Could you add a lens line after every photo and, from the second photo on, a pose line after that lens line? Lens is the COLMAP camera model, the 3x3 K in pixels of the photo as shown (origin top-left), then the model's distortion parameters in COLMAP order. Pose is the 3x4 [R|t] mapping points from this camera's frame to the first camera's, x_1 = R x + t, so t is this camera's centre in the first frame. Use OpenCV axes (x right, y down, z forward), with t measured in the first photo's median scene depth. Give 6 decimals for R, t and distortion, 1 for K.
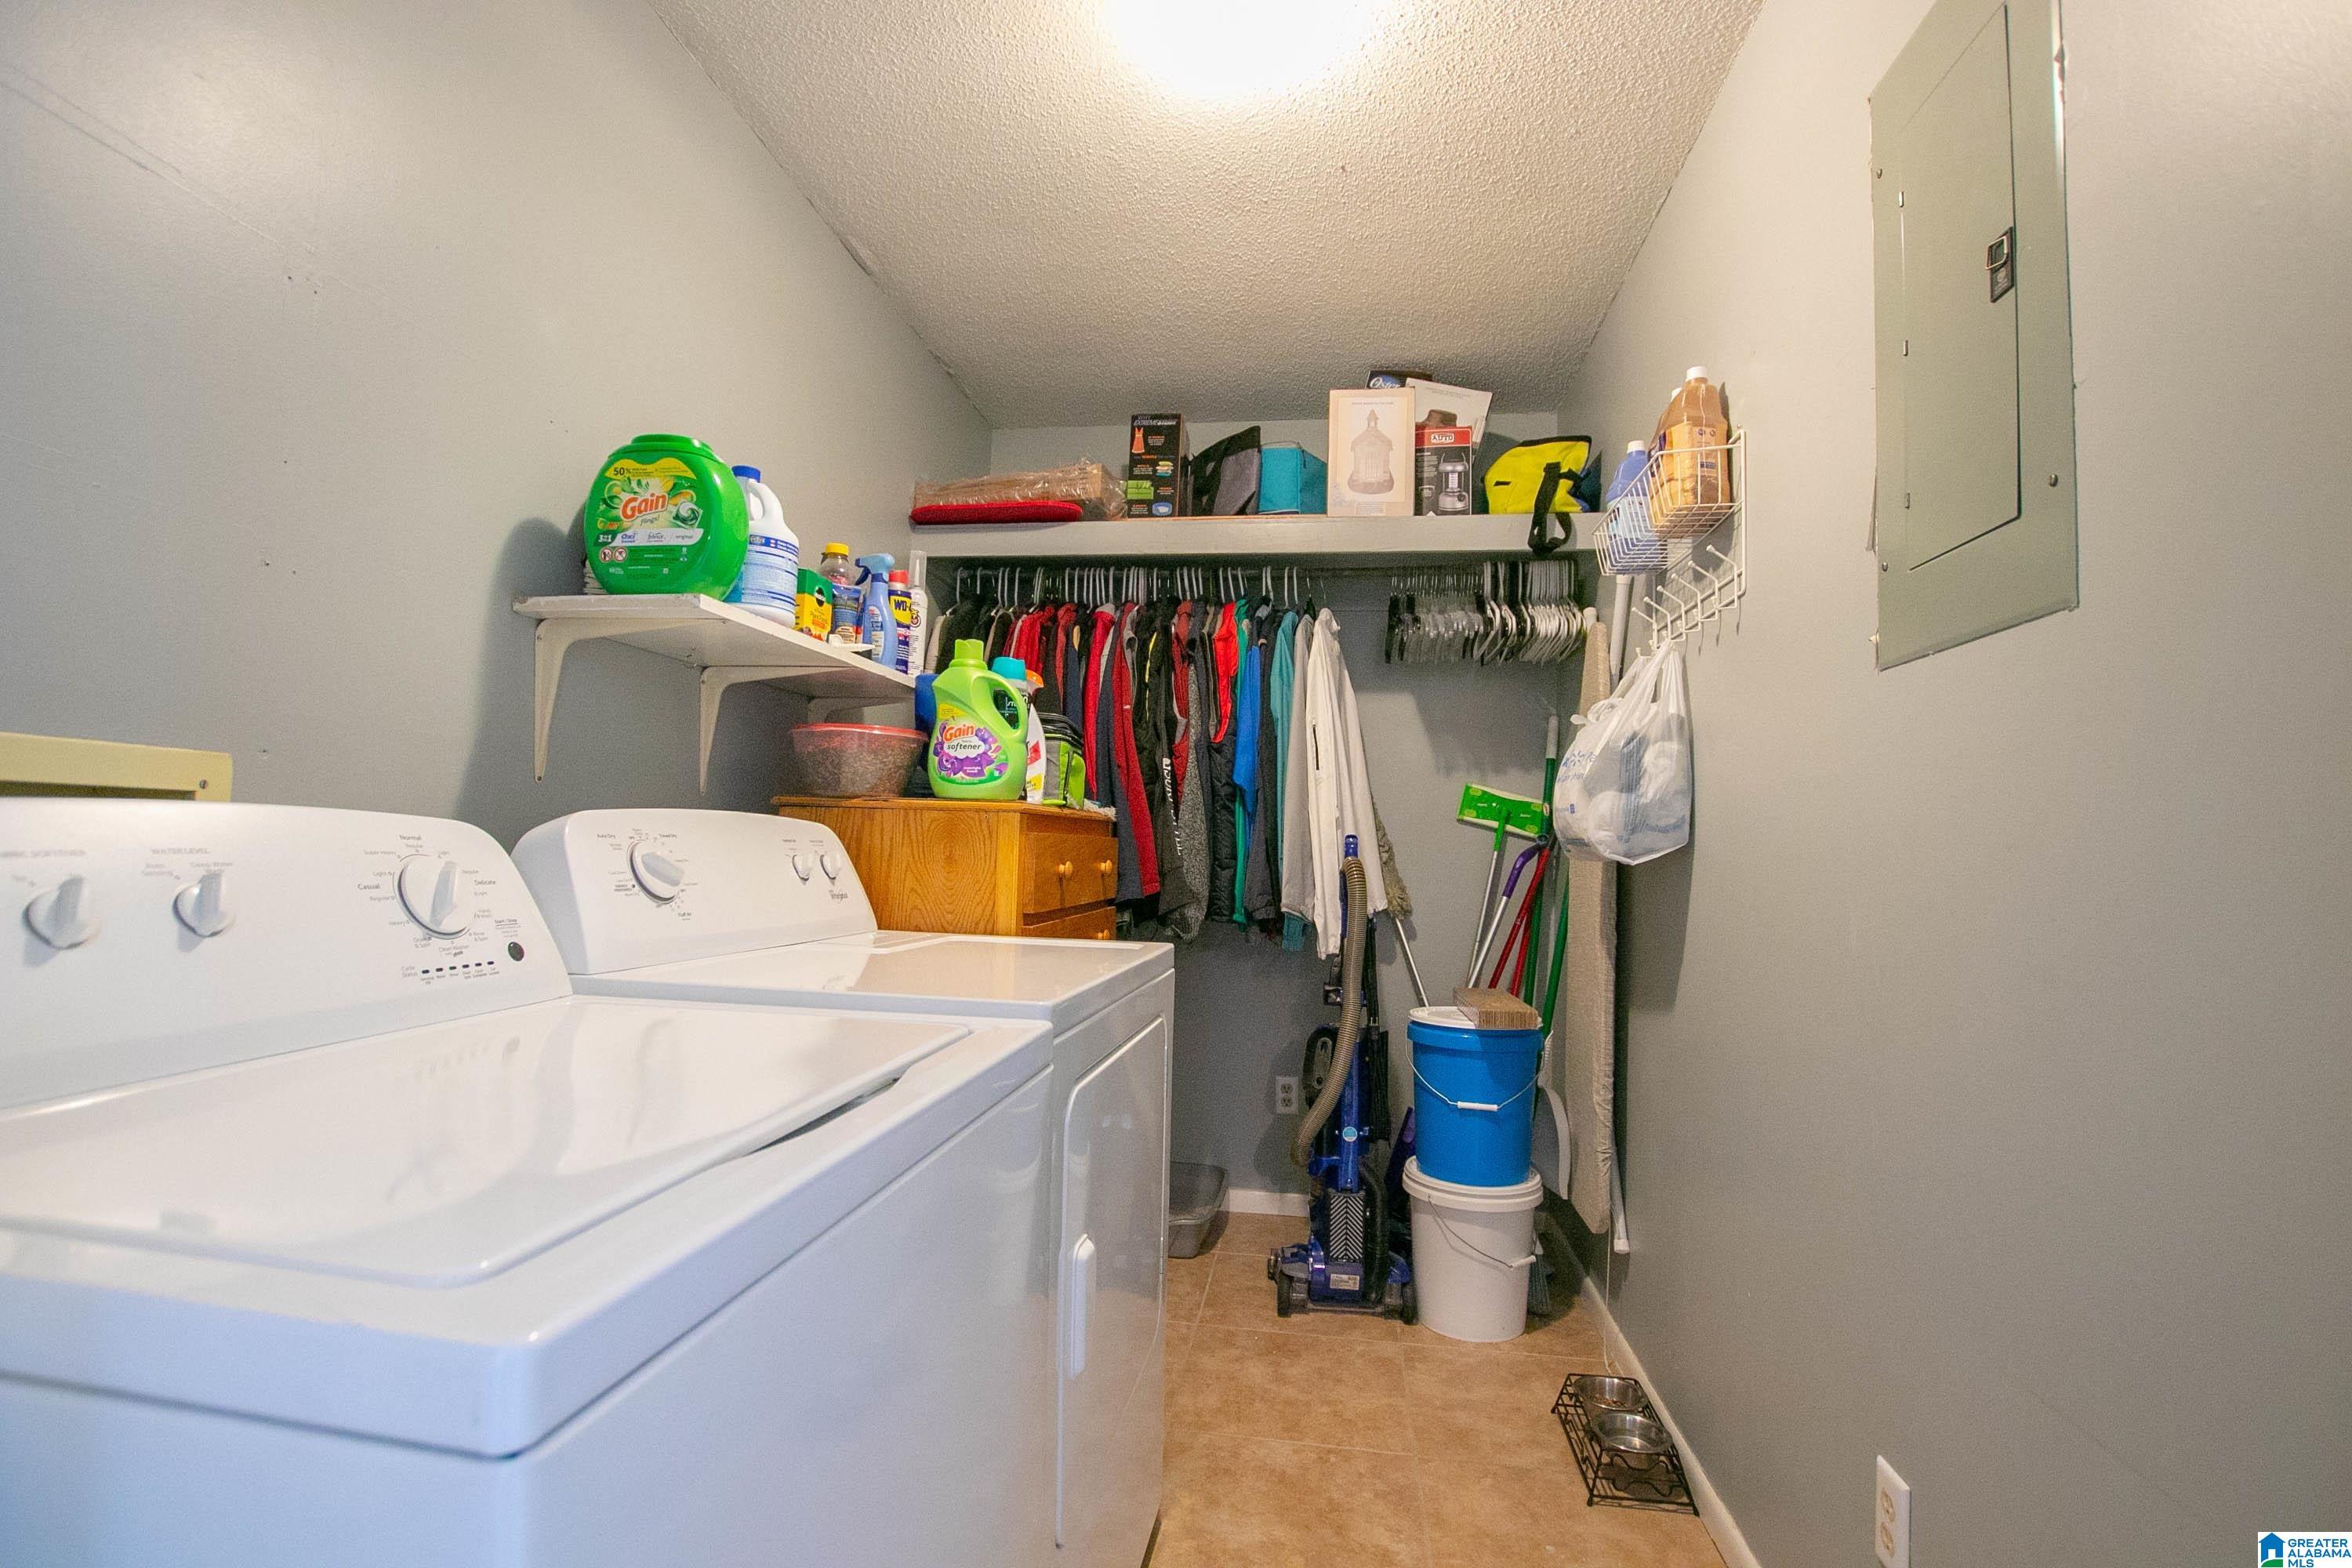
lens RADIAL K [[1092.3, 0, 1172.3], [0, 1092.3, 786.3], [0, 0, 1]] dist [-0.030098, 0.003283]
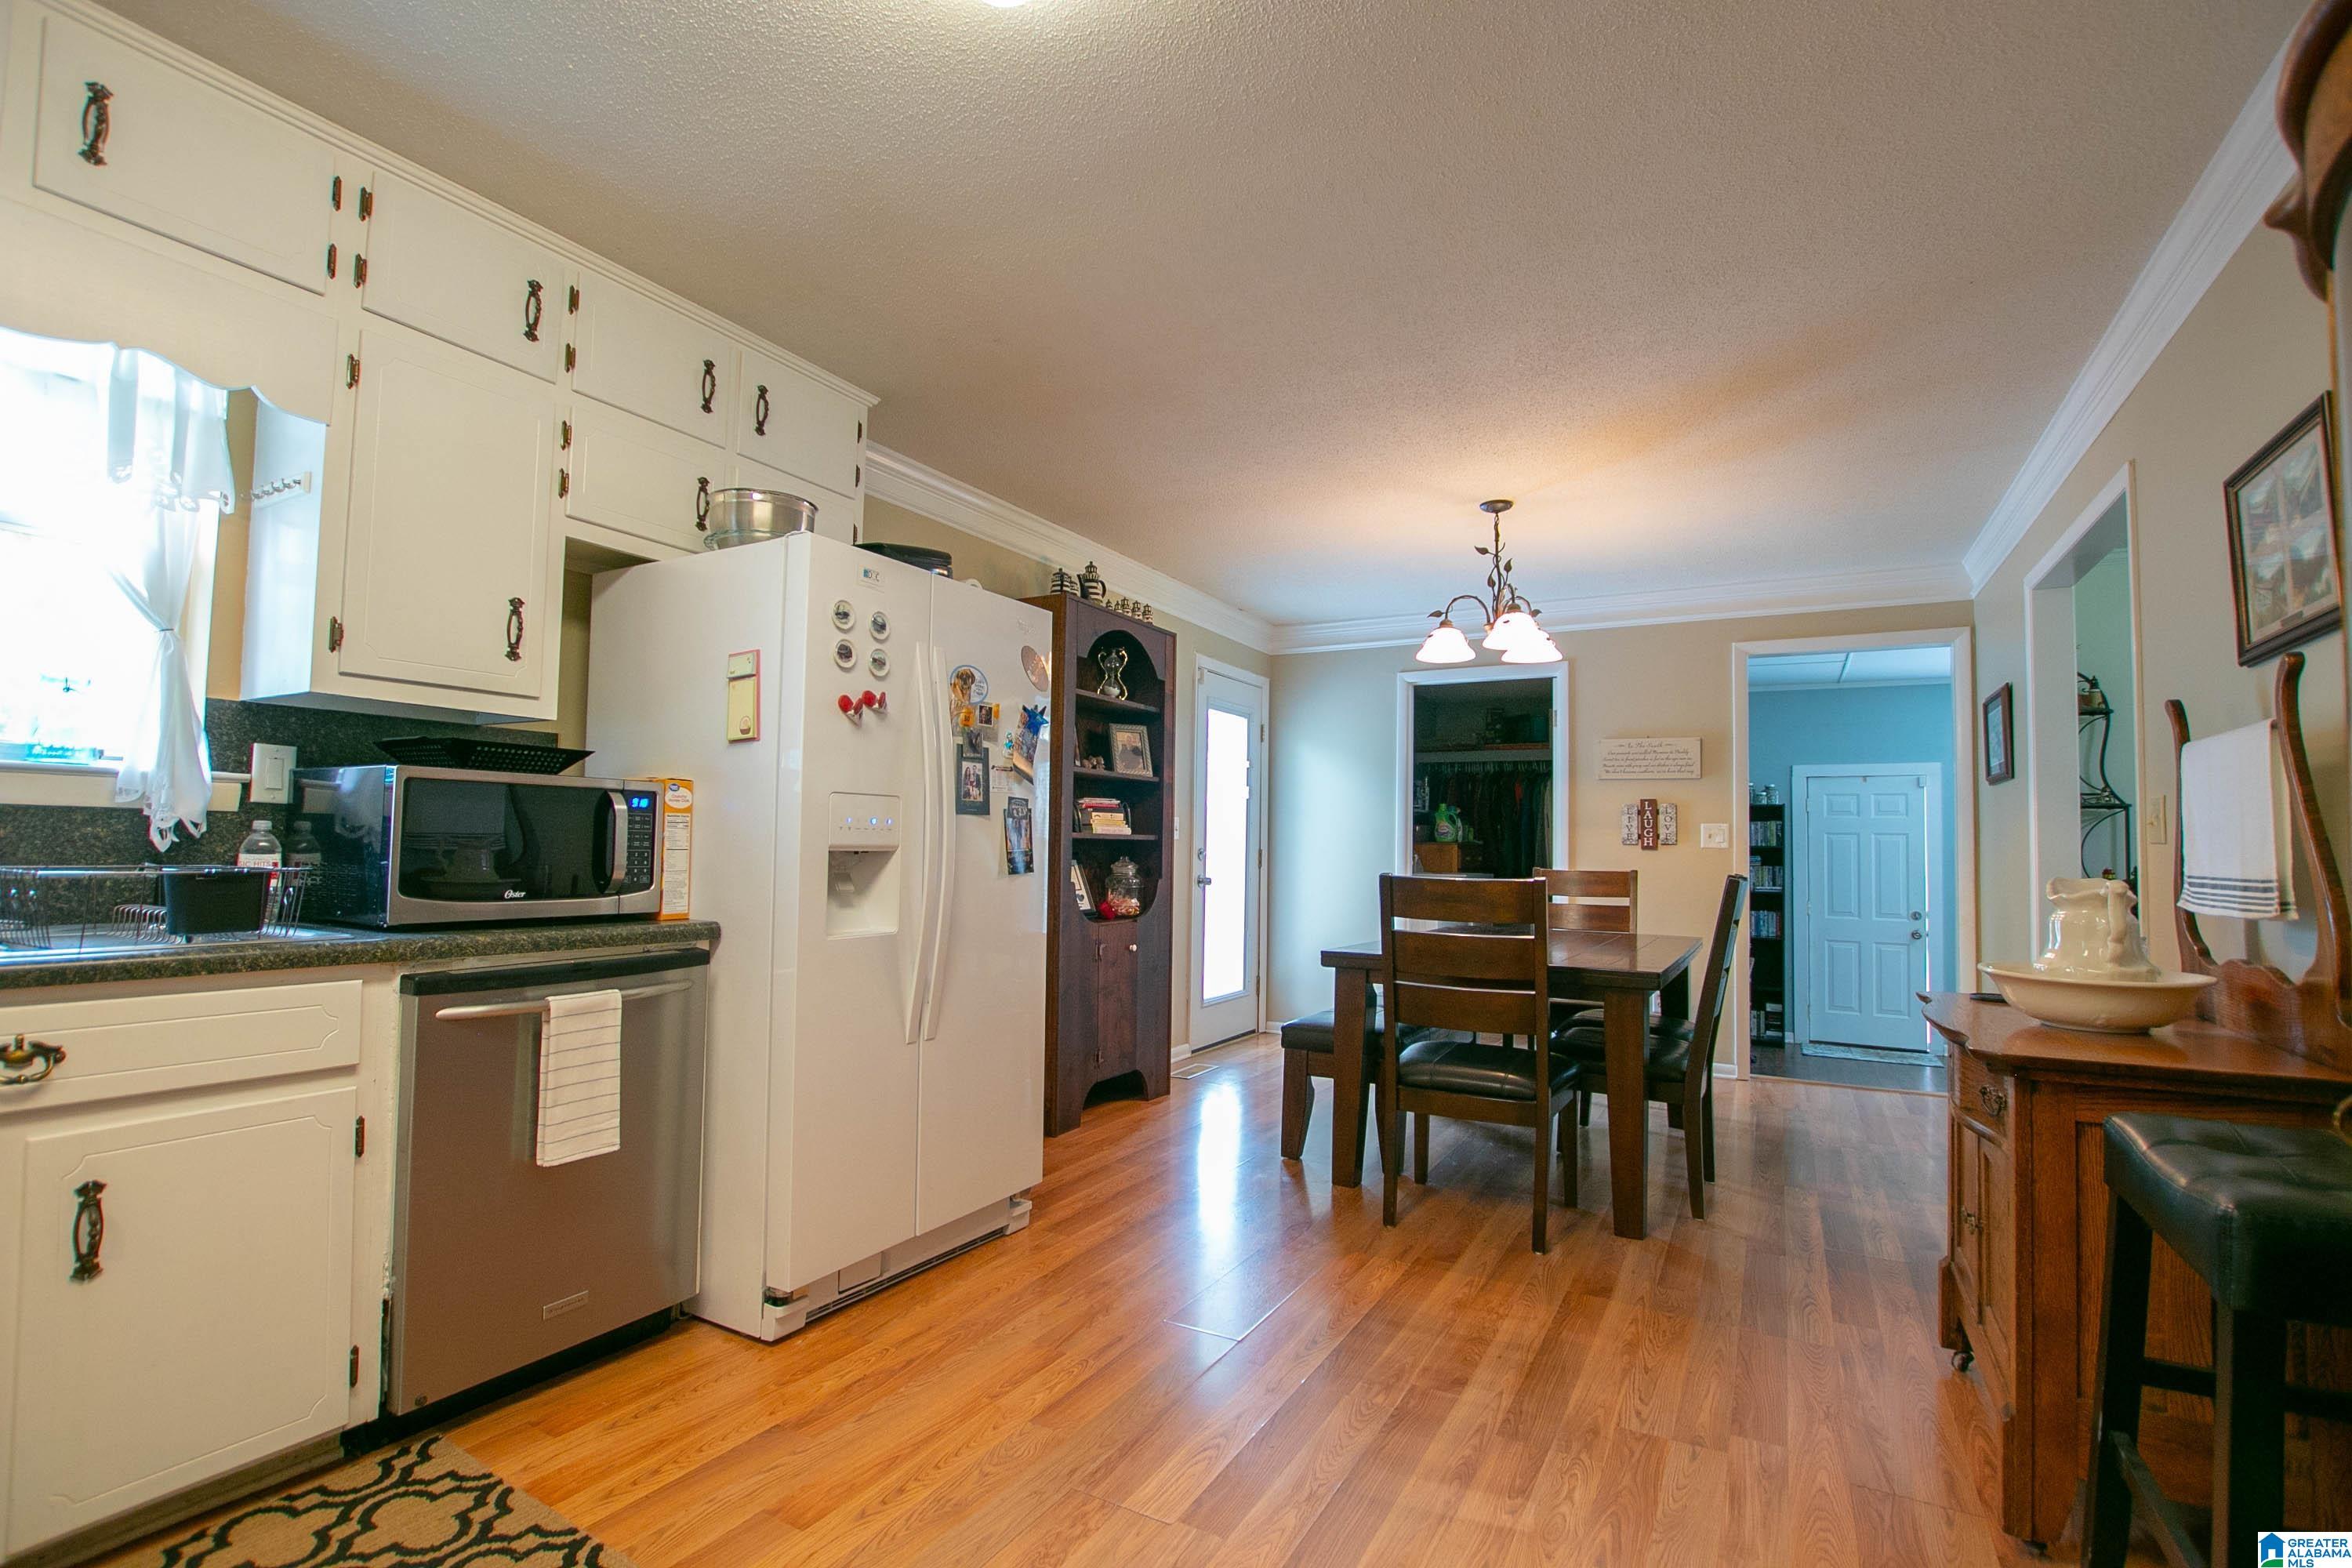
lens RADIAL K [[1092.3, 0, 1164.7], [0, 1092.3, 796.0], [0, 0, 1]] dist [-0.030098, 0.003283]
pose [[0.929305, -0.030418, -0.368059, 0.262624], [0.027661, 0.999536, -0.012766, -0.098368], [0.368276, 0.001683, 0.929715, -2.361230]]
